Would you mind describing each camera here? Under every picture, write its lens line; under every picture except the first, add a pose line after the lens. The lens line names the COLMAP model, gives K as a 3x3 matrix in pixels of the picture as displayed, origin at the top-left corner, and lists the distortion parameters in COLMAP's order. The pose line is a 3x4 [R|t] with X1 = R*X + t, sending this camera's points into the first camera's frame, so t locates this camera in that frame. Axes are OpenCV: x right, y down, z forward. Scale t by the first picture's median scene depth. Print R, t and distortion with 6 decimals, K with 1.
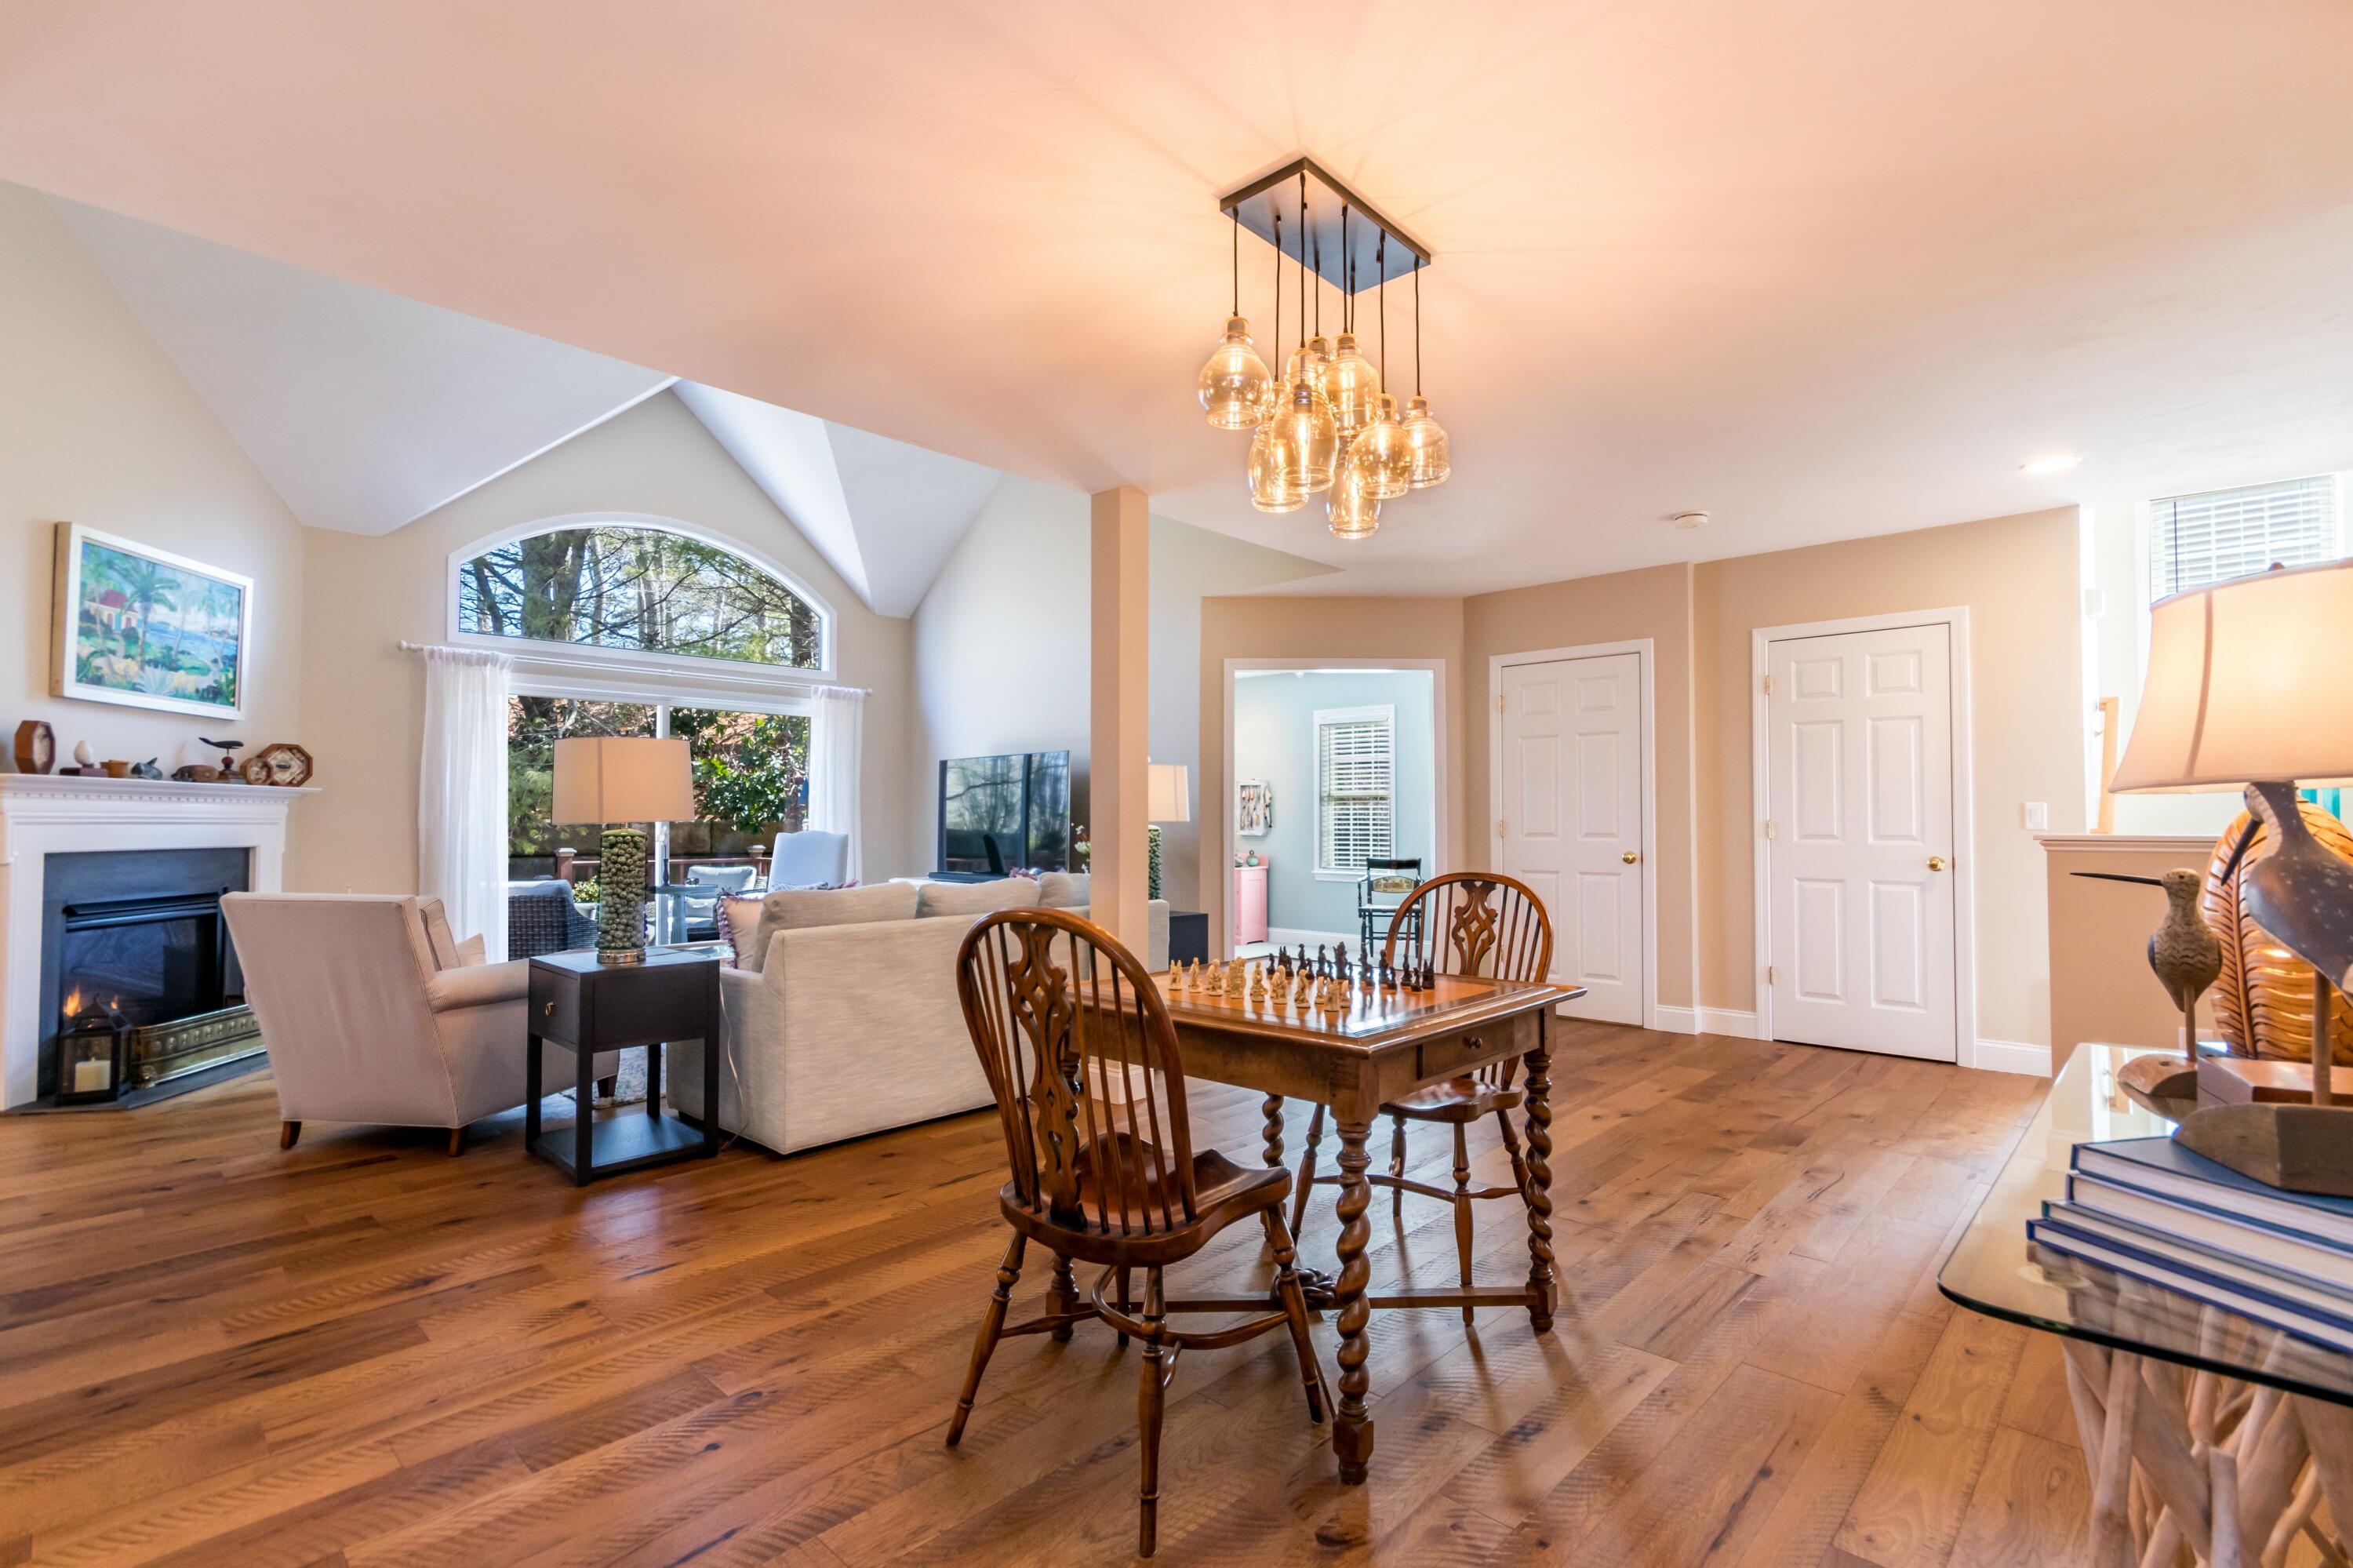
lens RADIAL K [[1084.6, 0, 1175.6], [0, 1084.6, 791.8], [0, 0, 1]] dist [-0.003759, 0.002549]
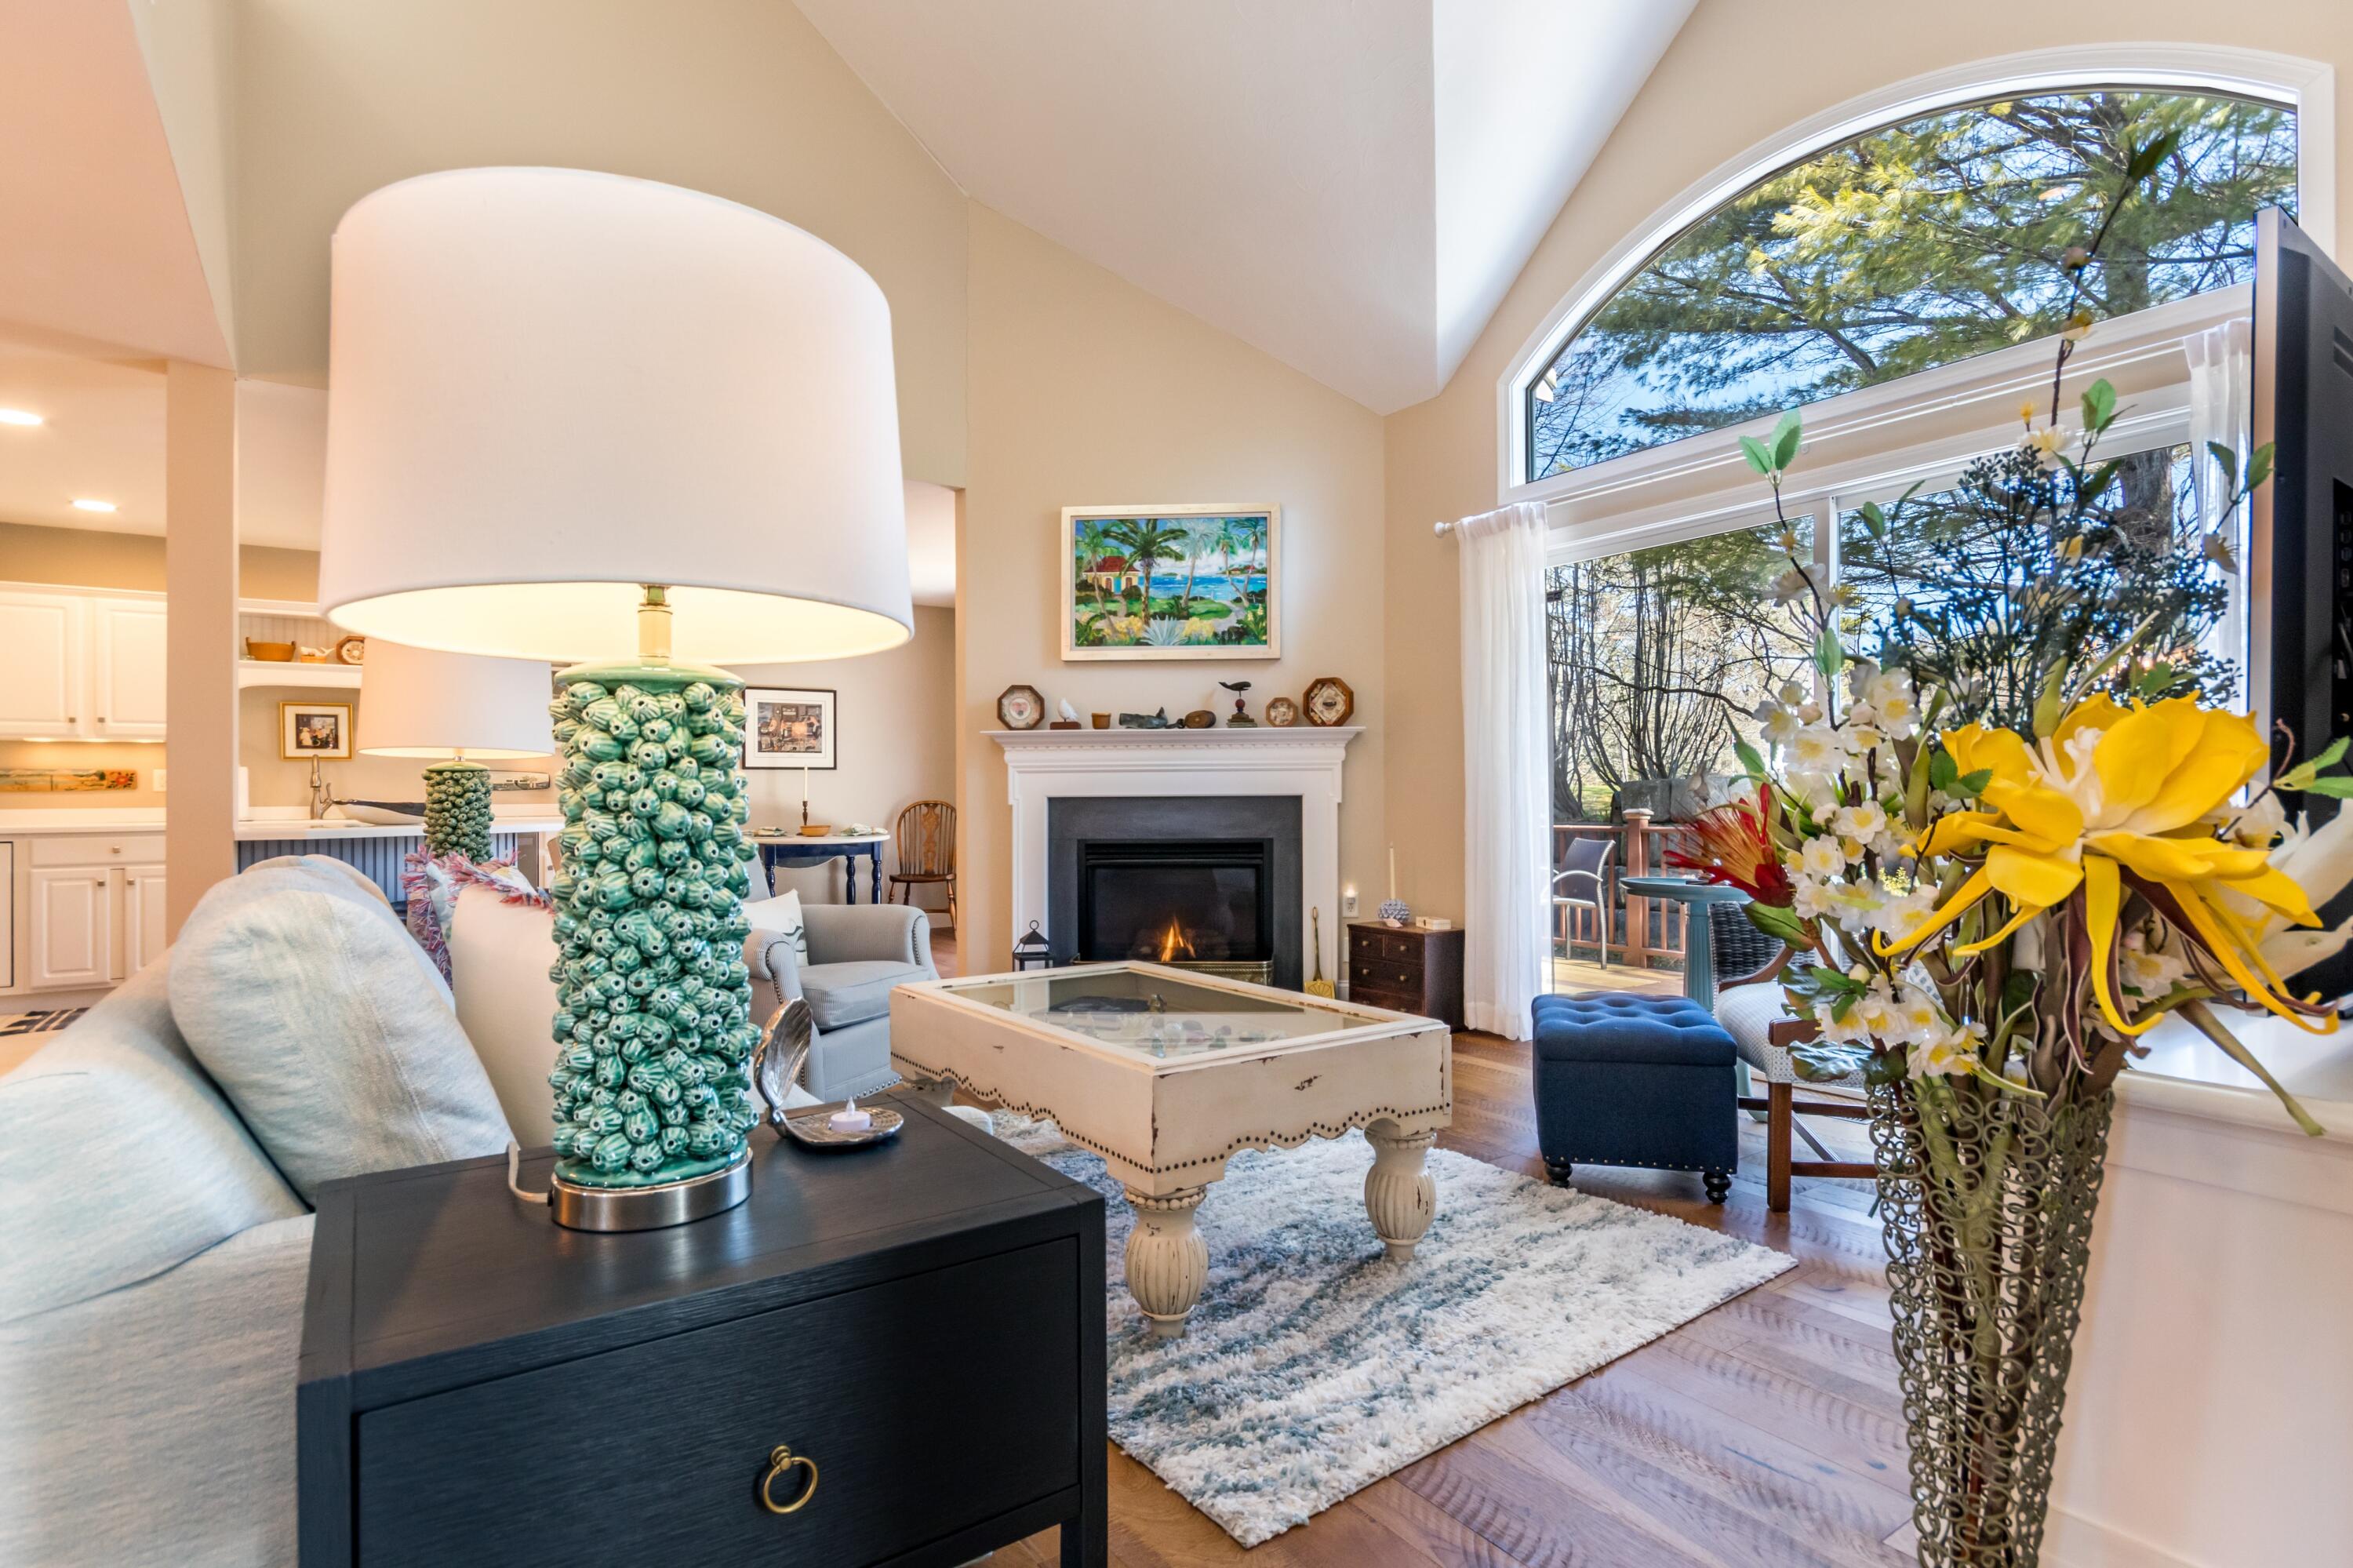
lens RADIAL K [[1158.2, 0, 1180.3], [0, 1158.2, 794.0], [0, 0, 1]] dist [0.000358, 0.001138]
pose [[-0.196896, -0.000313, -0.980424, 0.135308], [0.036766, 0.999294, -0.007702, 0.060193], [0.979735, -0.037563, -0.196745, 1.224492]]
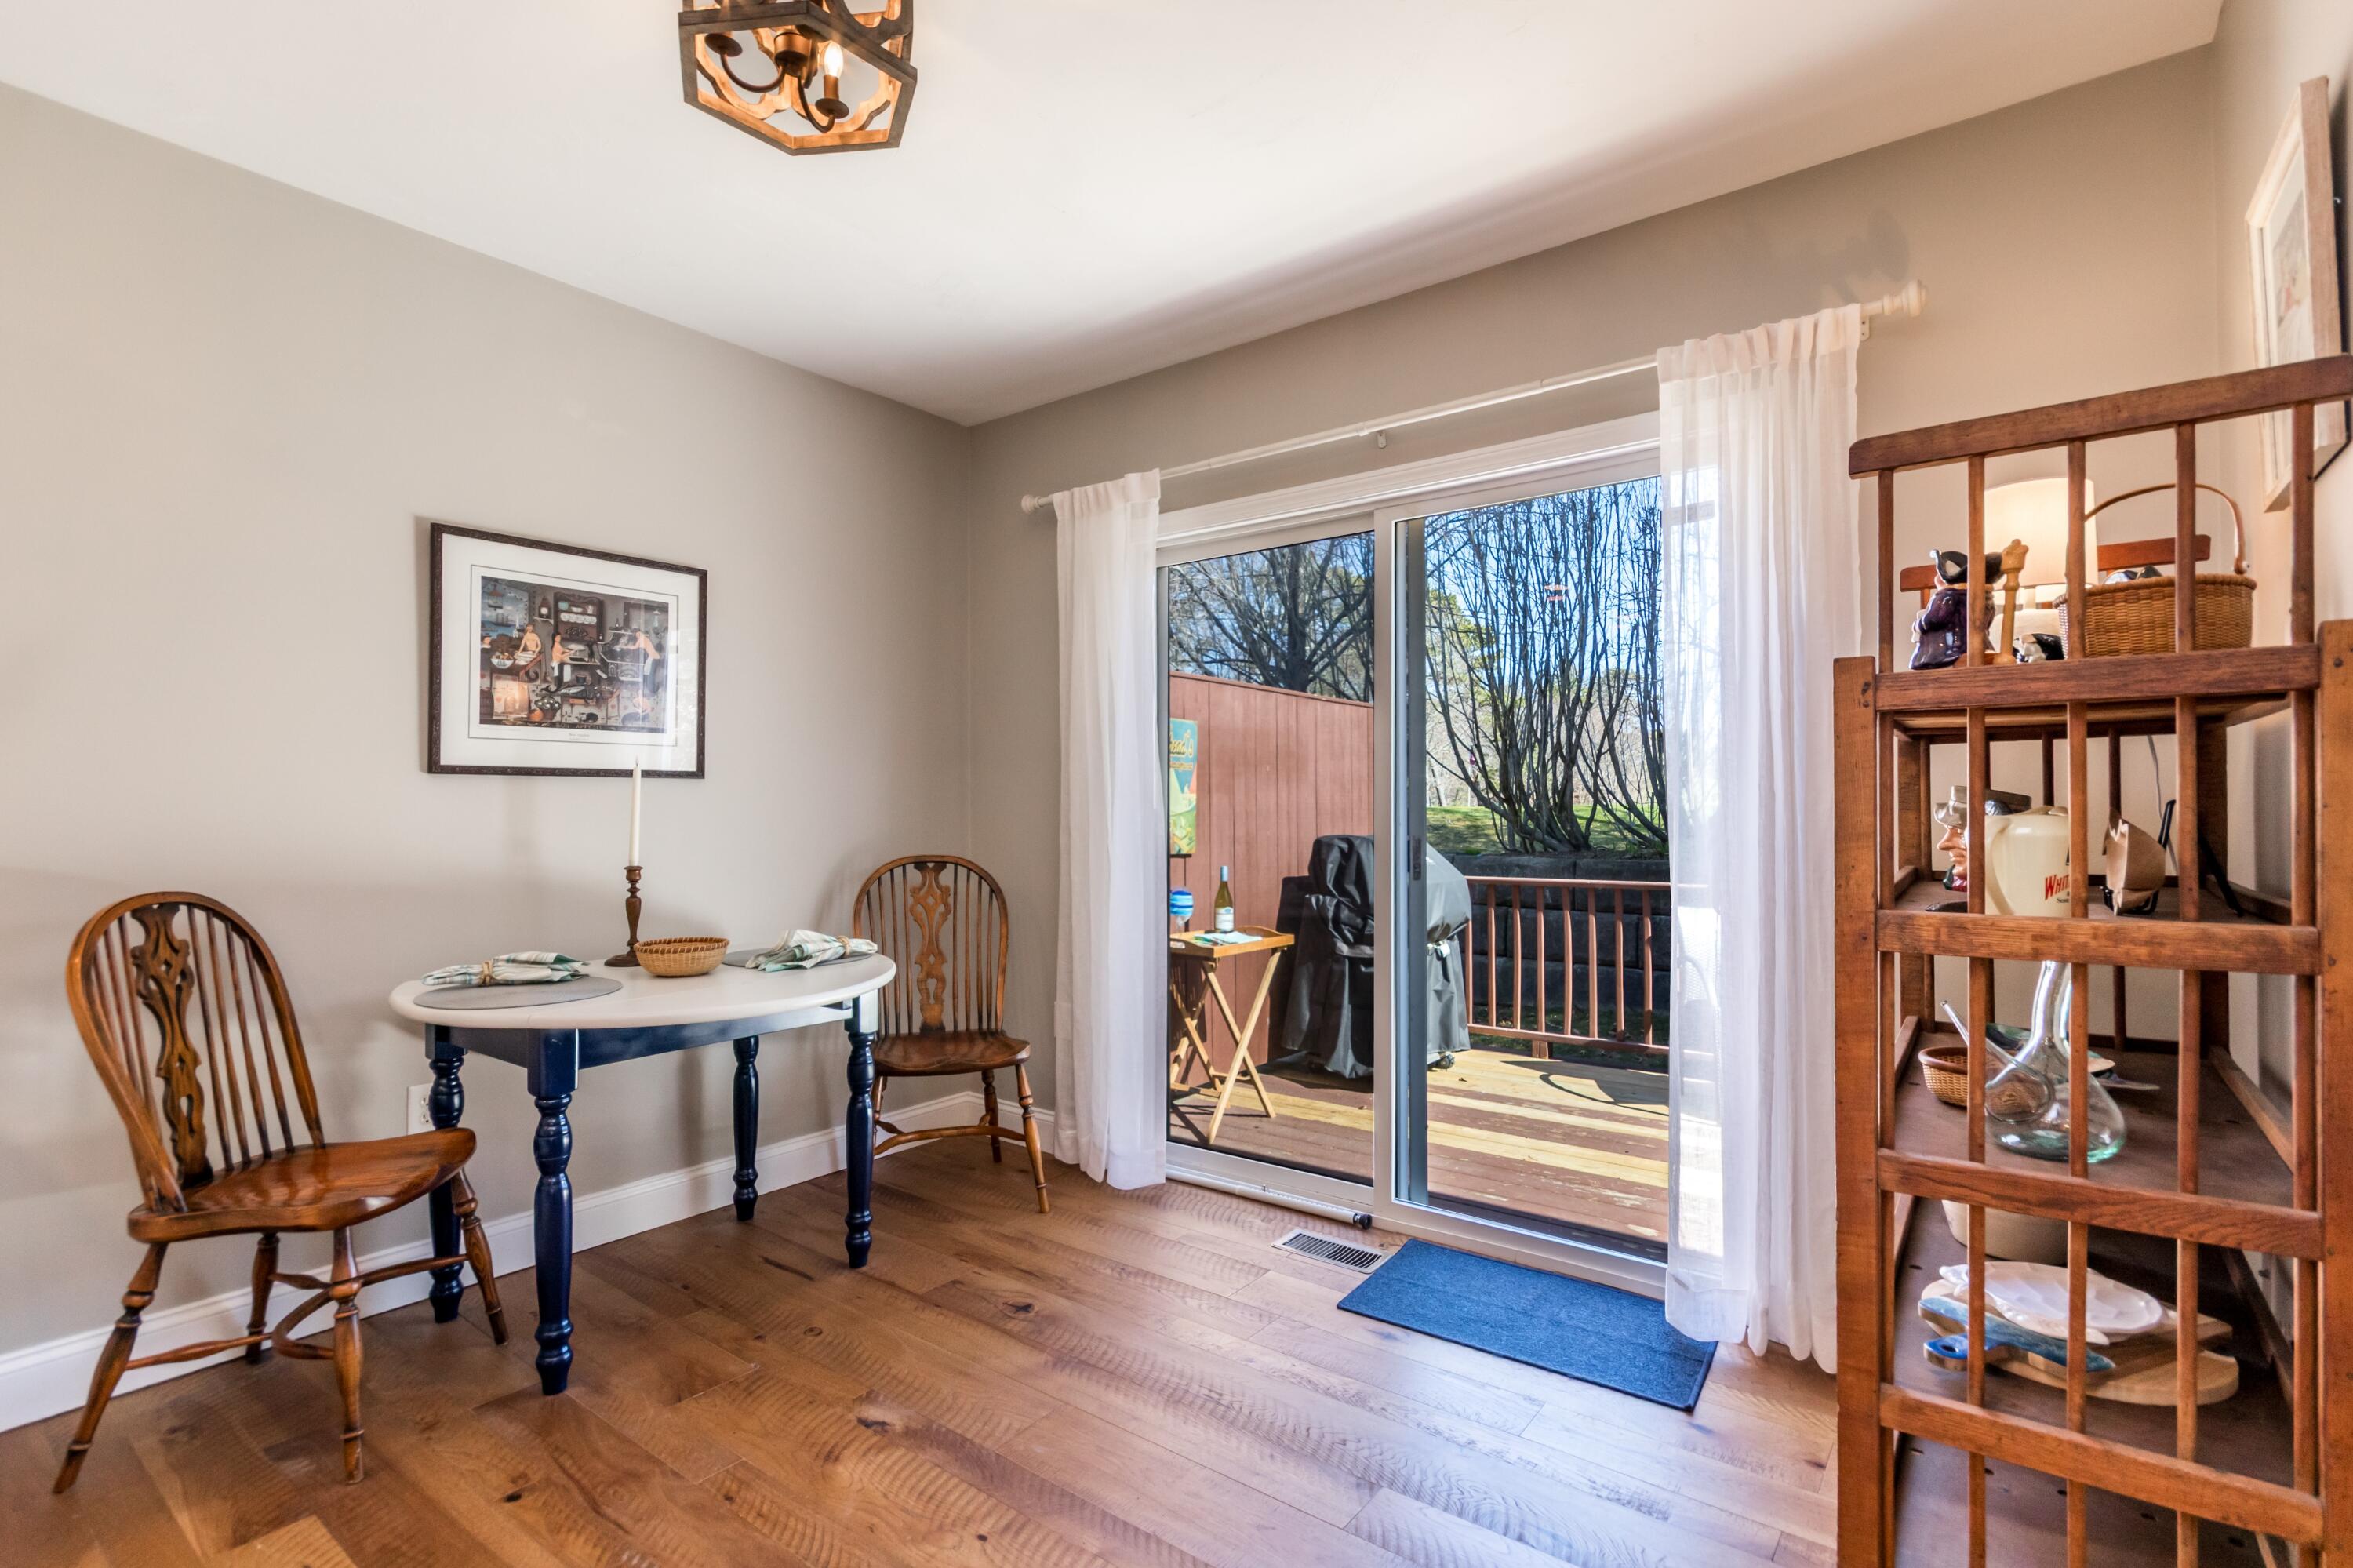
lens RADIAL K [[1084.6, 0, 1159.0], [0, 1084.6, 799.4], [0, 0, 1]] dist [-0.003759, 0.002549]
pose [[0.100640, -0.012149, -0.994849, -0.821704], [0.032736, 0.999424, -0.008893, 0.017385], [0.994384, -0.031672, 0.100980, 0.576320]]
